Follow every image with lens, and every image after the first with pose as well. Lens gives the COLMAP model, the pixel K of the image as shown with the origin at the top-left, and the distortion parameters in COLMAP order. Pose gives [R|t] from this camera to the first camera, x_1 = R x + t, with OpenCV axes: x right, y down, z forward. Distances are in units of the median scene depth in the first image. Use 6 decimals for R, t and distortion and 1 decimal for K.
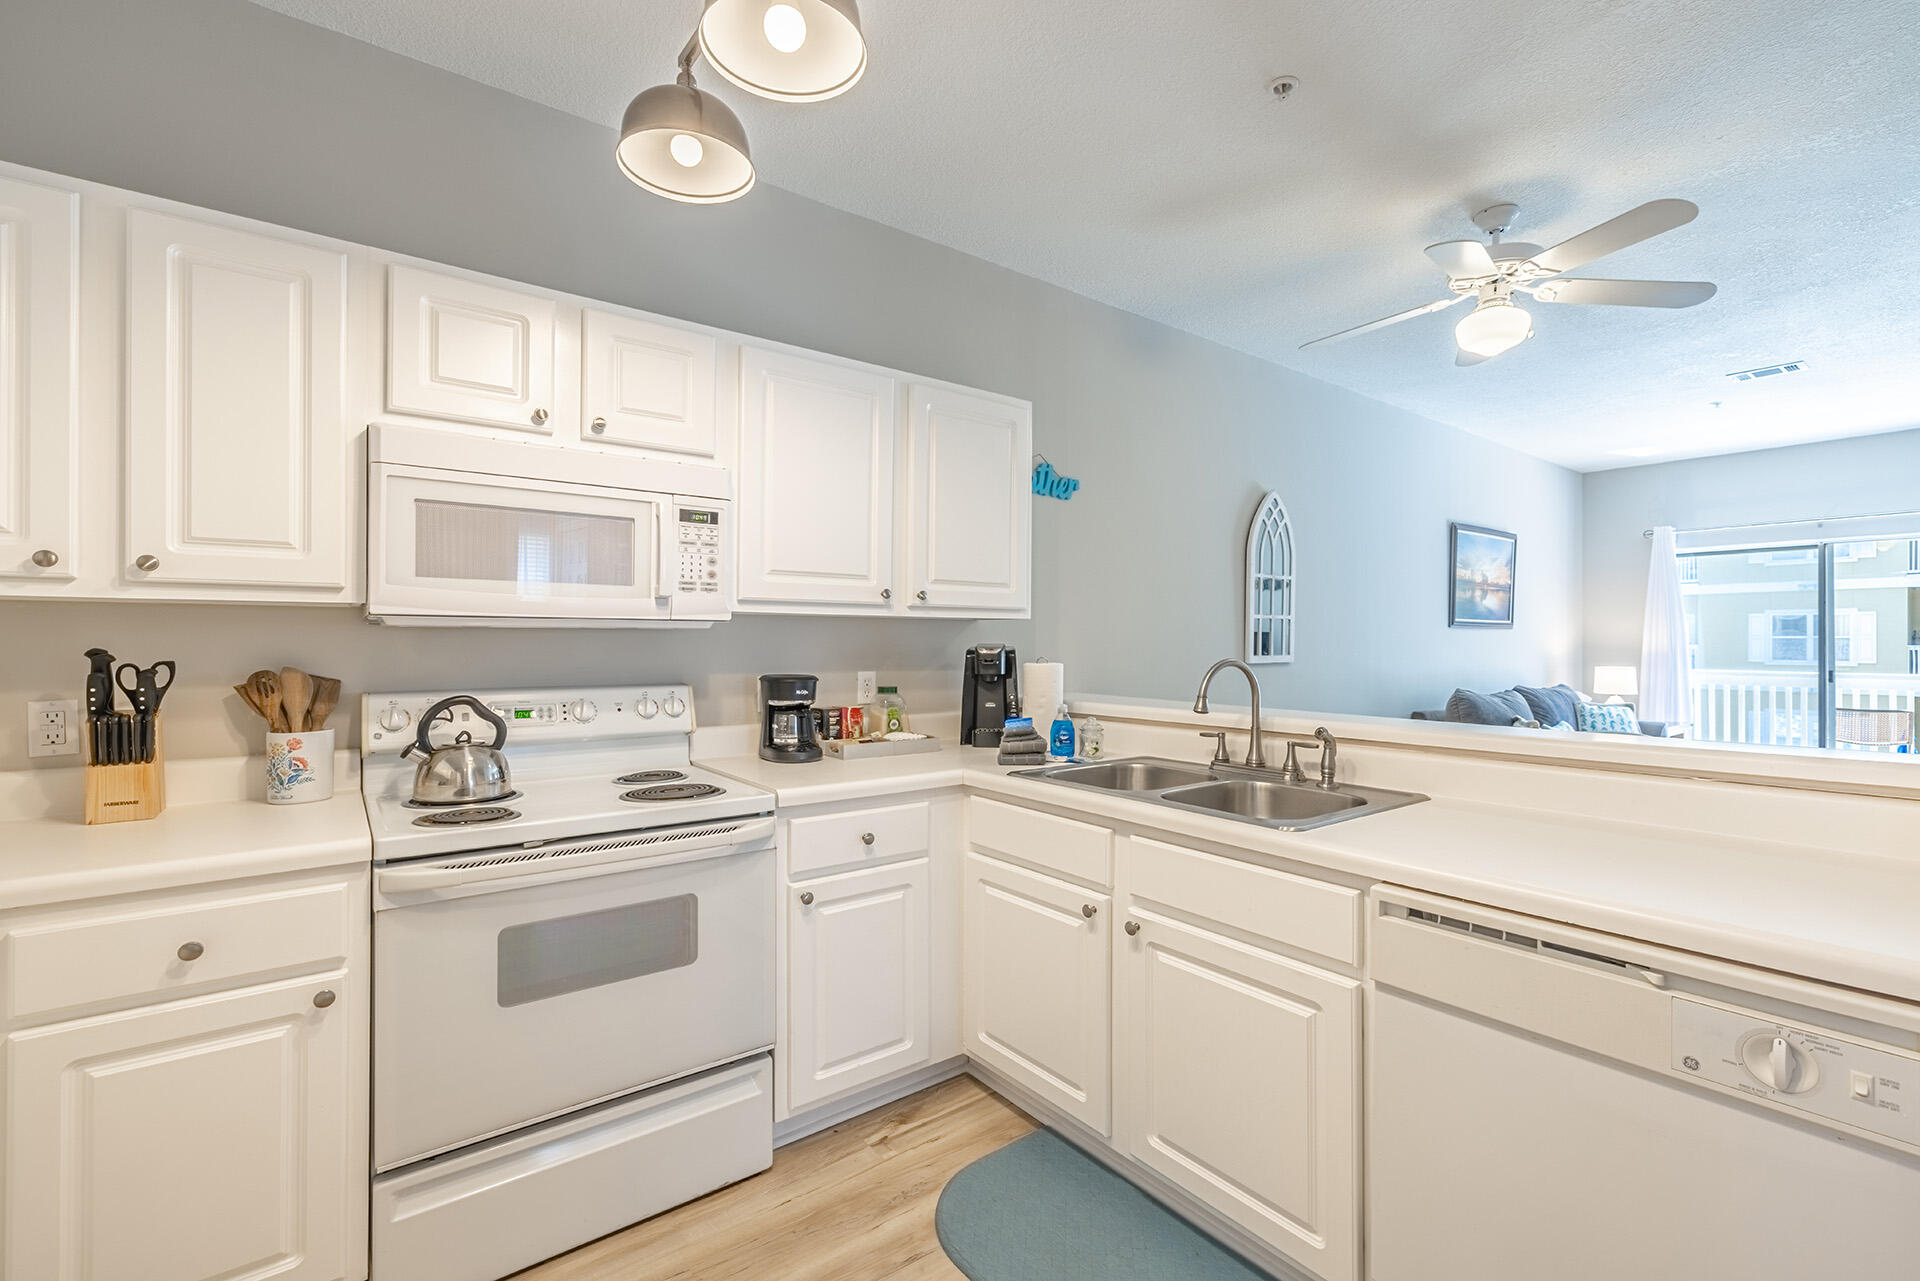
lens RADIAL K [[820.2, 0, 957.8], [0, 820.2, 658.3], [0, 0, 1]] dist [-0.018934, 0.003024]
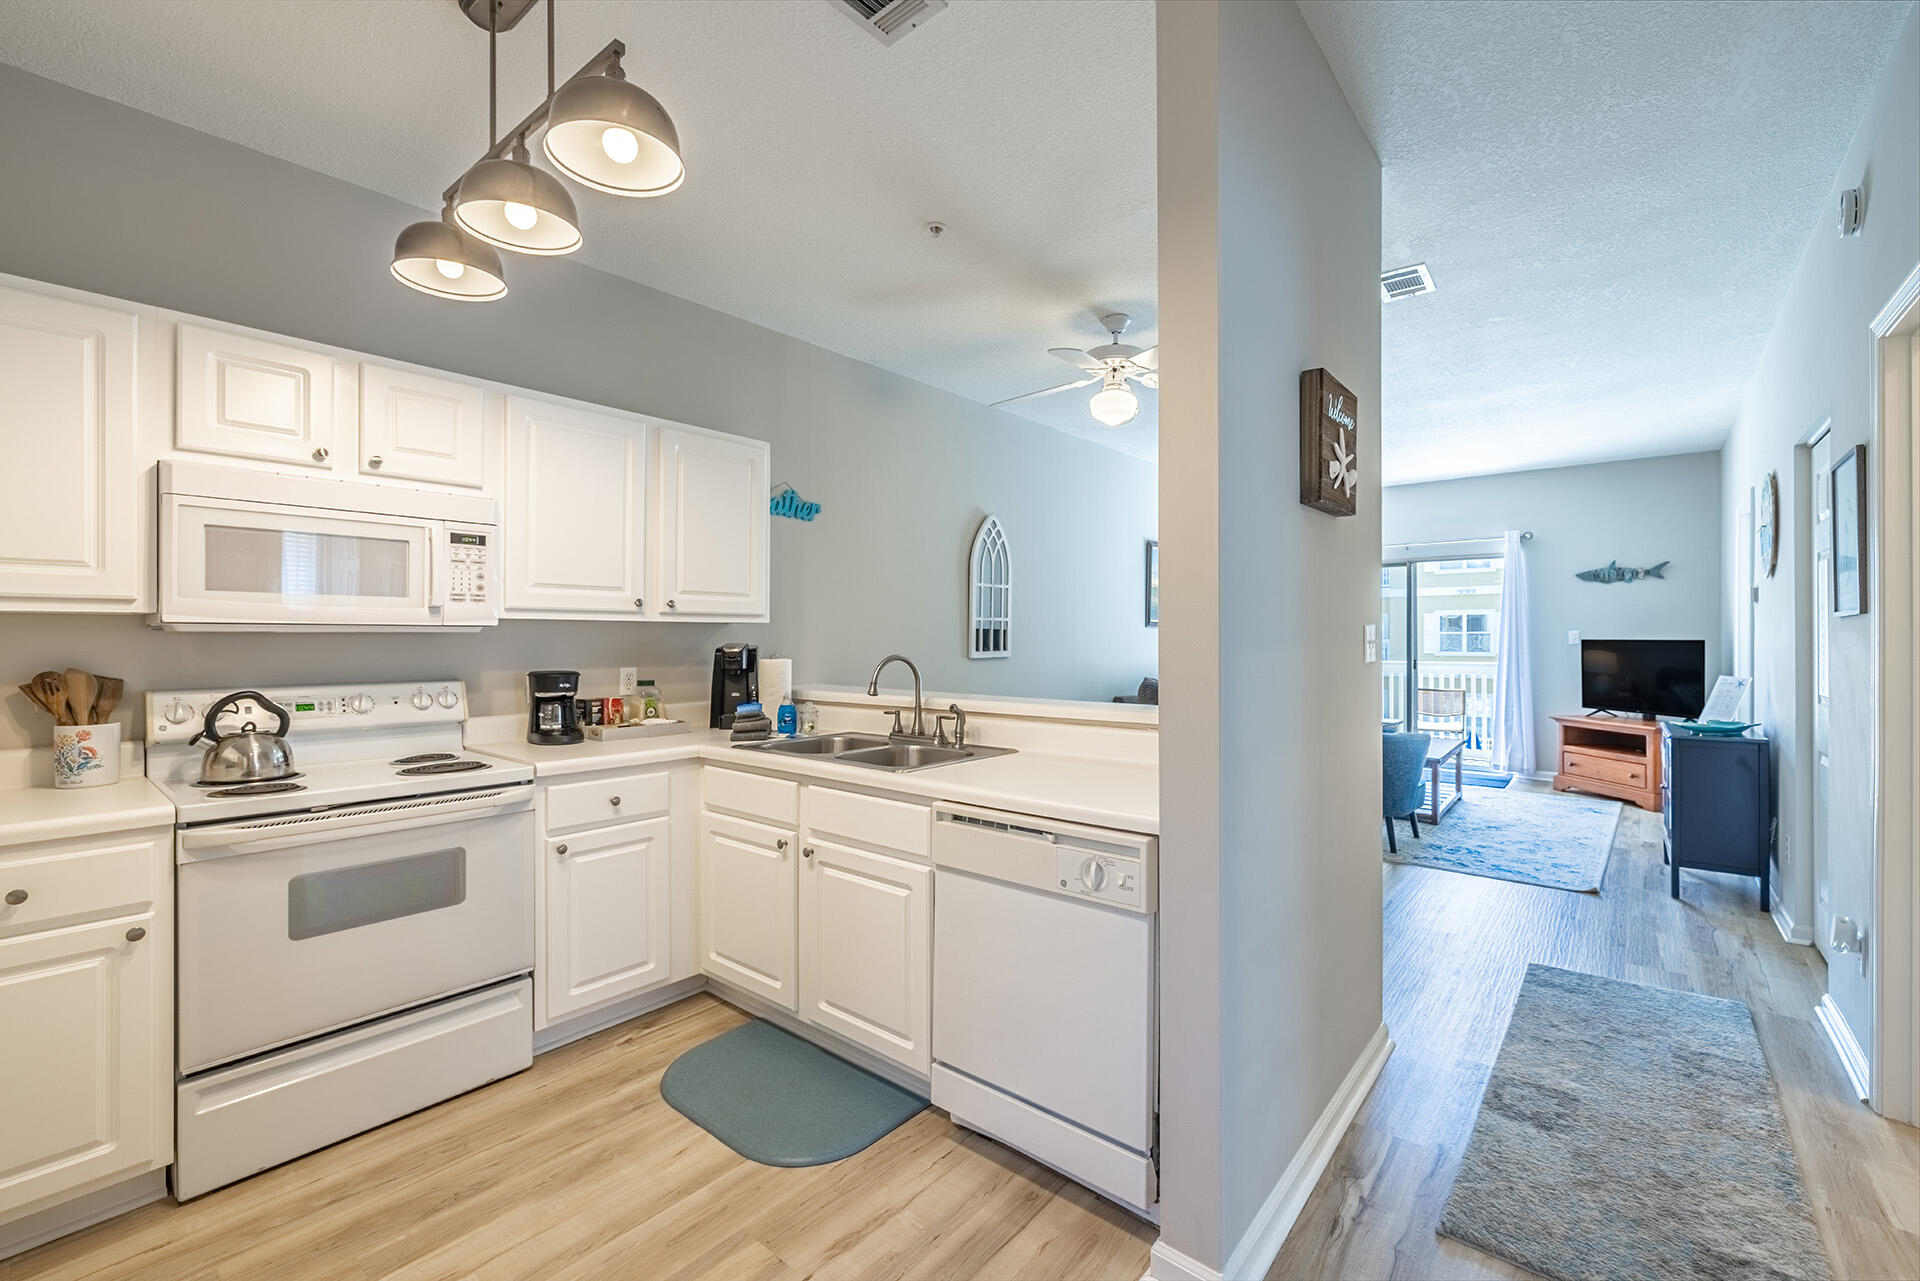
lens RADIAL K [[820.2, 0, 934.9], [0, 820.2, 648.8], [0, 0, 1]] dist [-0.018934, 0.003024]
pose [[0.981235, -0.005968, 0.192725, 0.131778], [0.007166, 0.999959, -0.005519, -0.001509], [-0.192684, 0.006796, 0.981237, -0.321589]]
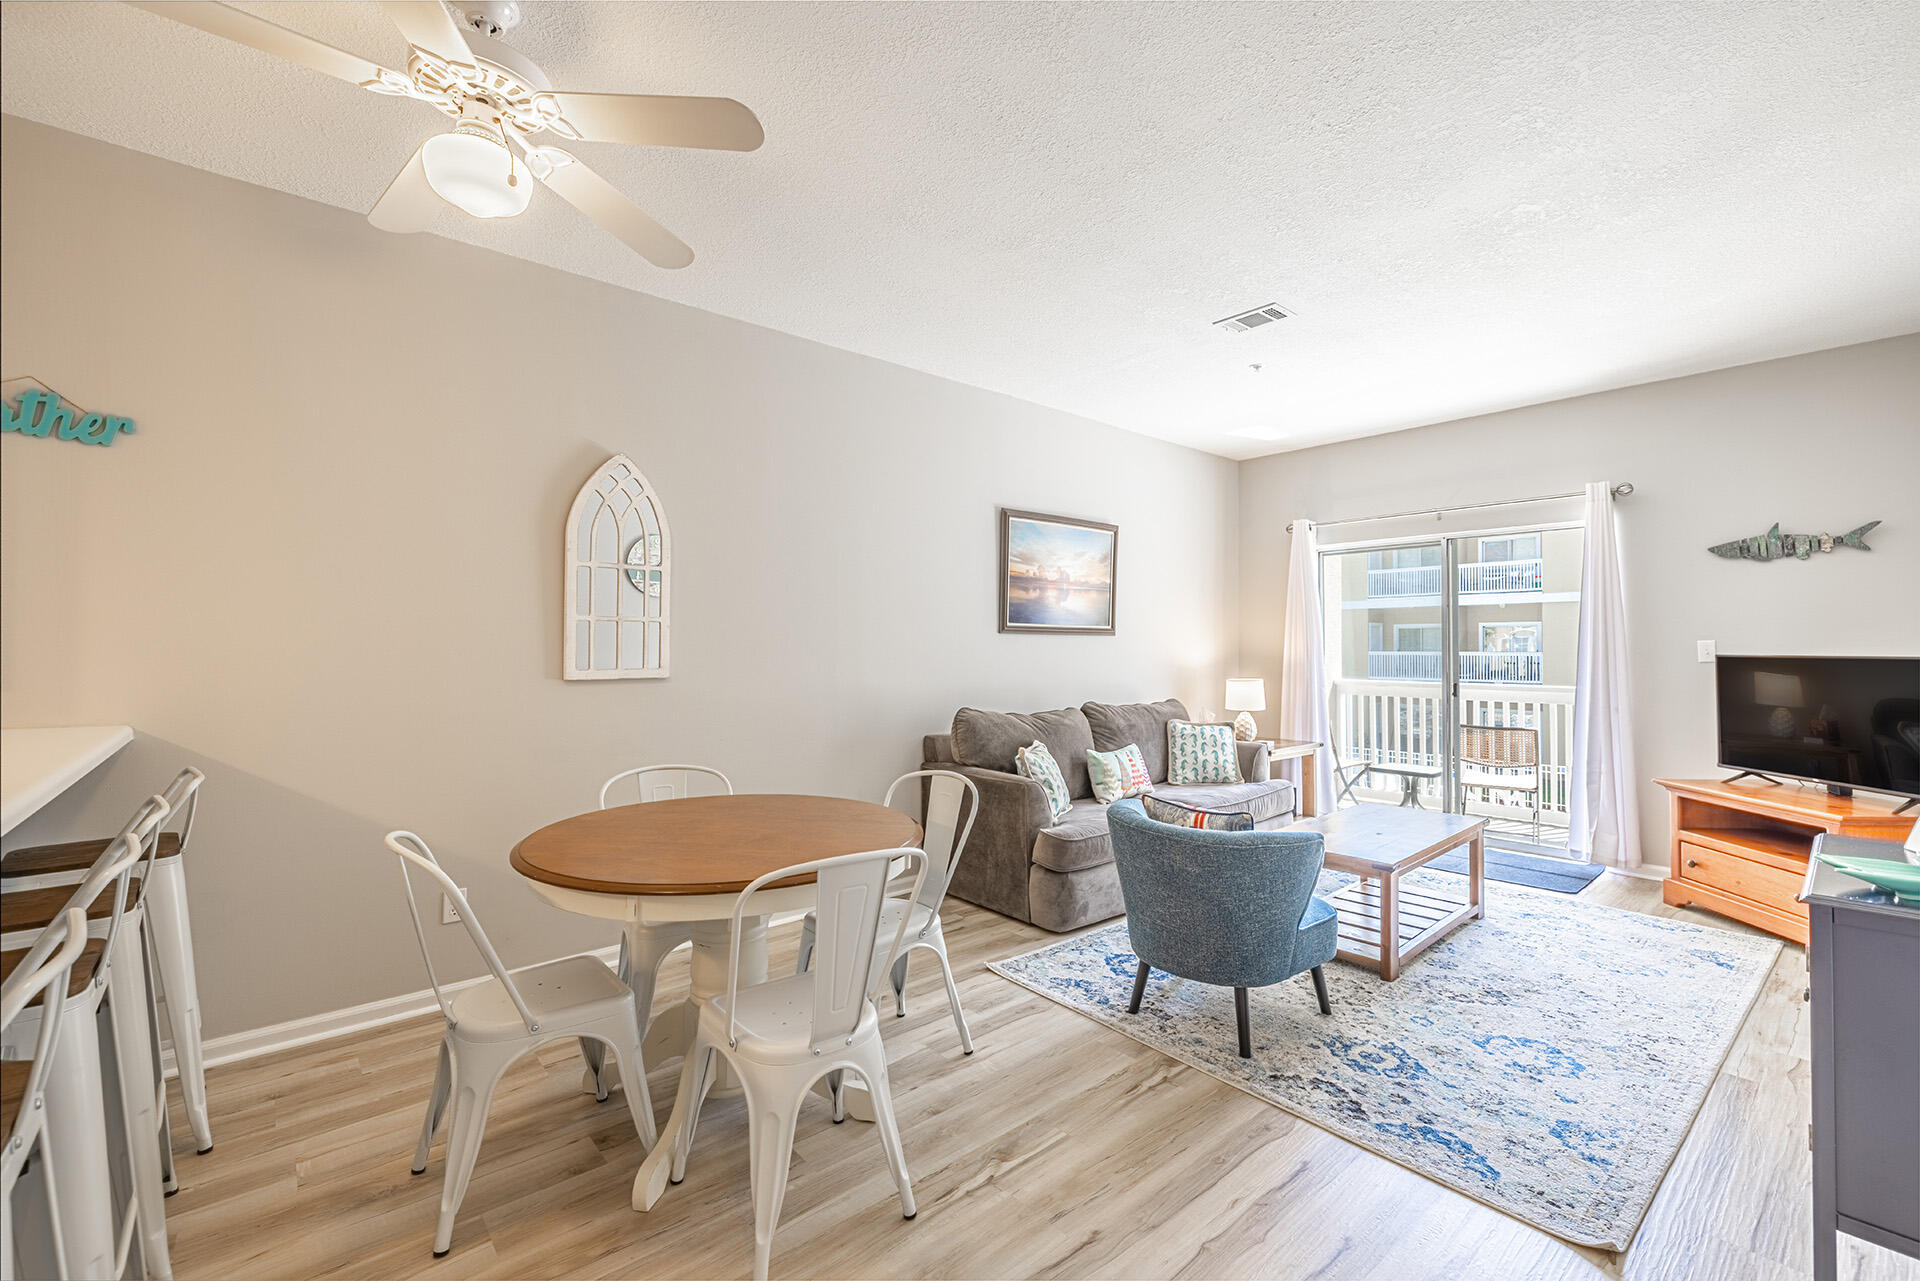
lens RADIAL K [[820.2, 0, 977.6], [0, 820.2, 656.7], [0, 0, 1]] dist [-0.018934, 0.003024]
pose [[0.998467, 0.000717, 0.055339, 1.114383], [-0.000111, 0.999940, -0.010950, -0.008603], [-0.055343, 0.010927, 0.998408, 0.321637]]
